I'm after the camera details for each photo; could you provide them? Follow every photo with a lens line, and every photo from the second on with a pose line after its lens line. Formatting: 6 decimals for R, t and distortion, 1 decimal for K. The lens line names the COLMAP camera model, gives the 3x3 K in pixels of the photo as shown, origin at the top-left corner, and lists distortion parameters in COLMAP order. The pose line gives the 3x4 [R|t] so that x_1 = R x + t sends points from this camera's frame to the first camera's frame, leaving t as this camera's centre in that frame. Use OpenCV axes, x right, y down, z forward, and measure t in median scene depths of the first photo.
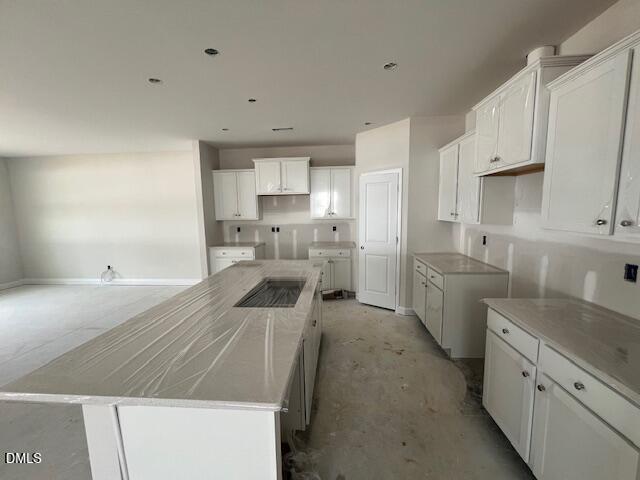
lens RADIAL K [[255.1, 0, 320.9], [0, 255.1, 236.5], [0, 0, 1]] dist [0.002373, -0.000424]
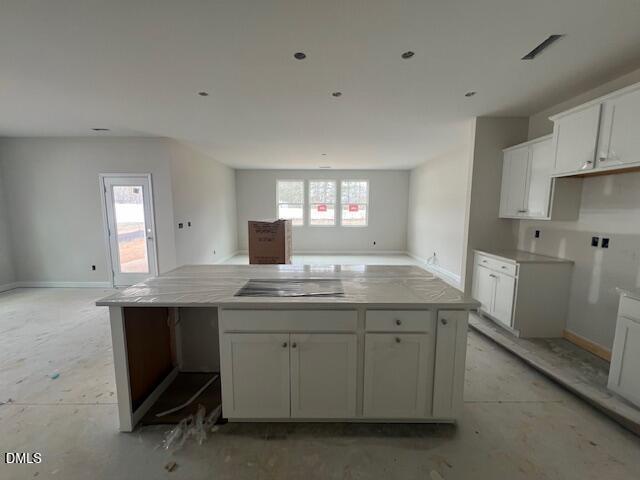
lens RADIAL K [[255.1, 0, 319.9], [0, 255.1, 238.6], [0, 0, 1]] dist [0.002373, -0.000424]
pose [[0.070218, 0.131829, -0.988782, 0.318344], [-0.110112, 0.986196, 0.123665, -0.039386], [0.991436, 0.100194, 0.083764, 0.446164]]
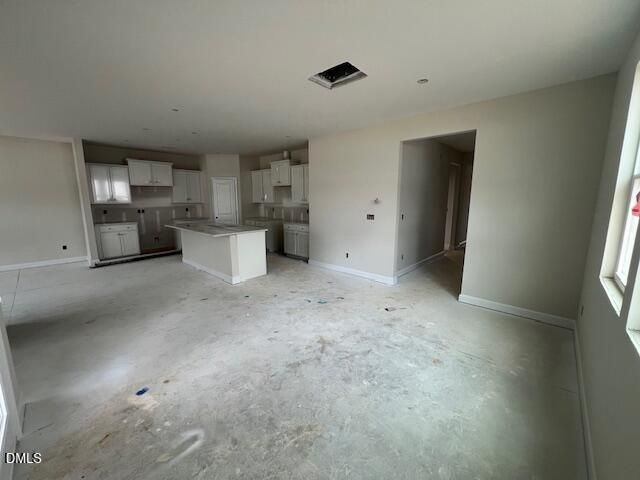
lens RADIAL K [[255.1, 0, 318.4], [0, 255.1, 238.7], [0, 0, 1]] dist [0.002373, -0.000424]
pose [[0.623477, -0.106702, 0.774527, -0.729454], [0.073520, 0.994255, 0.077790, 0.091674], [-0.778377, 0.008443, 0.627740, -0.650885]]
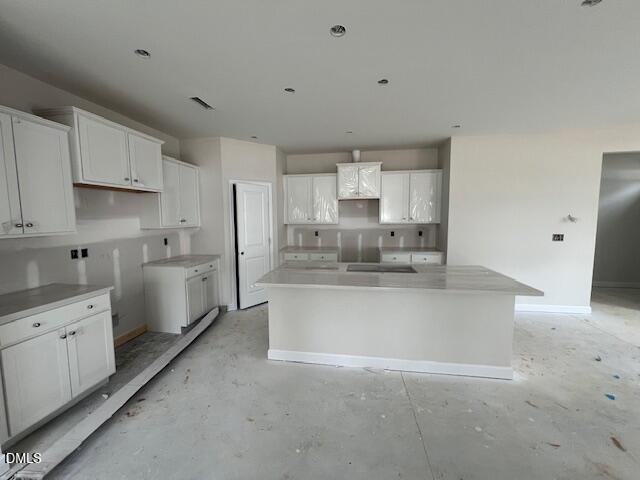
lens RADIAL K [[255.1, 0, 316.7], [0, 255.1, 237.8], [0, 0, 1]] dist [0.002373, -0.000424]
pose [[0.078949, -0.064873, 0.994766, -0.715297], [0.112904, 0.992041, 0.055735, -0.036067], [-0.990464, 0.107913, 0.085645, 0.537814]]
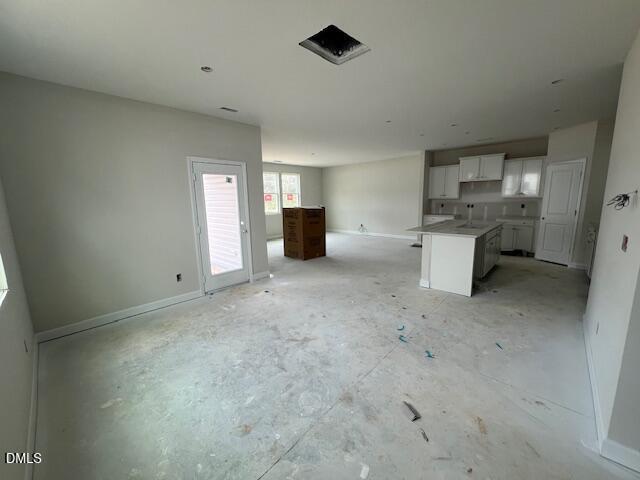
lens RADIAL K [[255.1, 0, 318.7], [0, 255.1, 238.9], [0, 0, 1]] dist [0.002373, -0.000424]
pose [[0.775636, 0.101512, -0.622964, 0.080545], [-0.058338, 0.994287, 0.089383, 0.087666], [0.628479, -0.032986, 0.777127, -0.719772]]
